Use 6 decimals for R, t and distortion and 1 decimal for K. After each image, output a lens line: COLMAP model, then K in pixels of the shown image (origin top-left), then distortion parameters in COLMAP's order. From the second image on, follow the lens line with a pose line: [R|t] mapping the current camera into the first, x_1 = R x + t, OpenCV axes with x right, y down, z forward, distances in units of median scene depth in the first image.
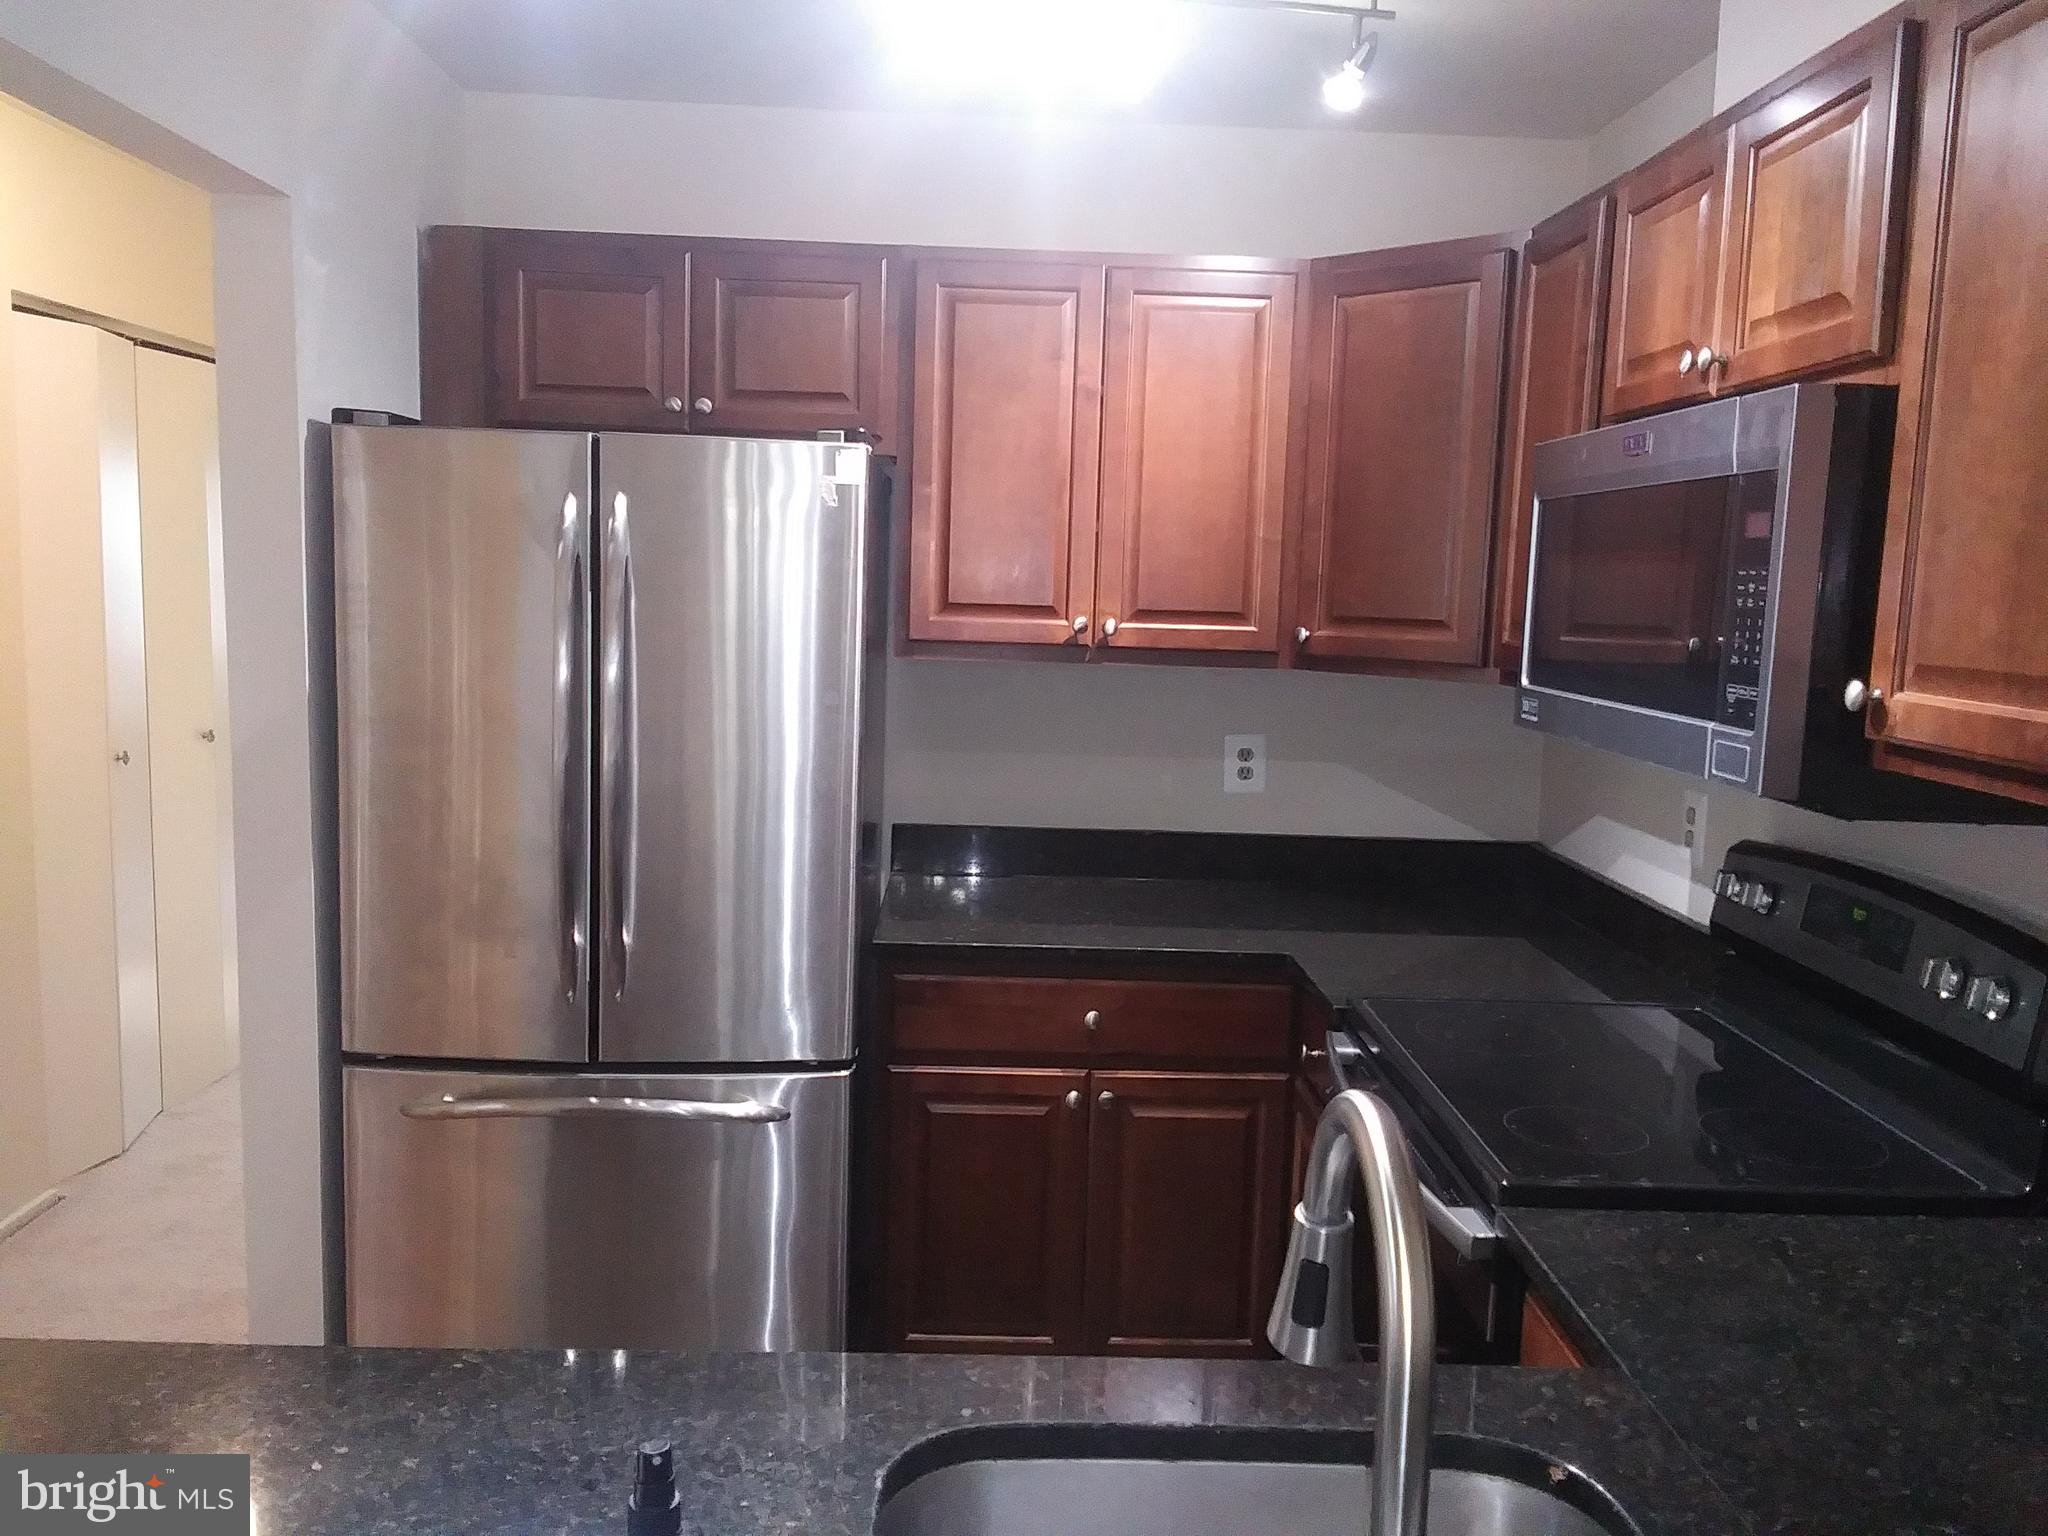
lens RADIAL K [[1554.1, 0, 1024.0], [0, 1554.1, 768.0], [0, 0, 1]] dist [-0.000004, -0.004680]
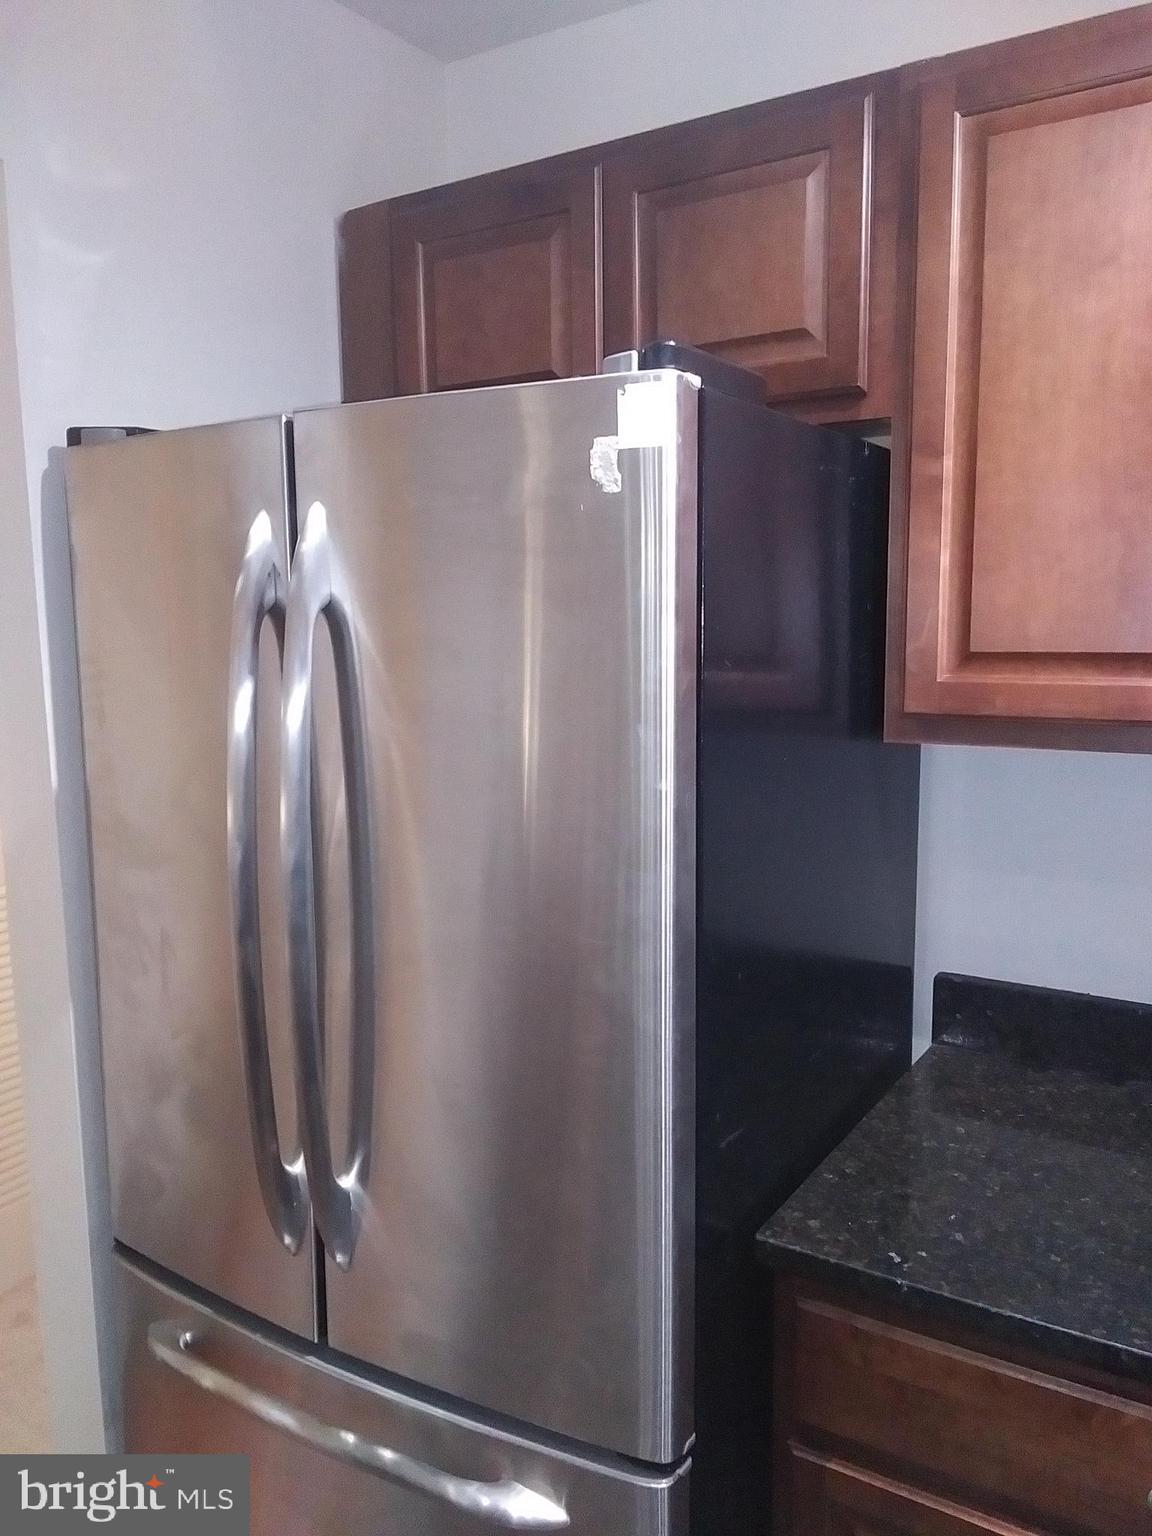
lens RADIAL K [[1165.6, 0, 571.9], [0, 1165.6, 748.6], [0, 0, 1]] dist [-0.000004, -0.004680]
pose [[0.816983, 0.027997, -0.575982, 0.096410], [-0.033143, 0.999449, 0.001570, -0.074435], [0.575709, 0.017807, 0.817461, 0.624442]]
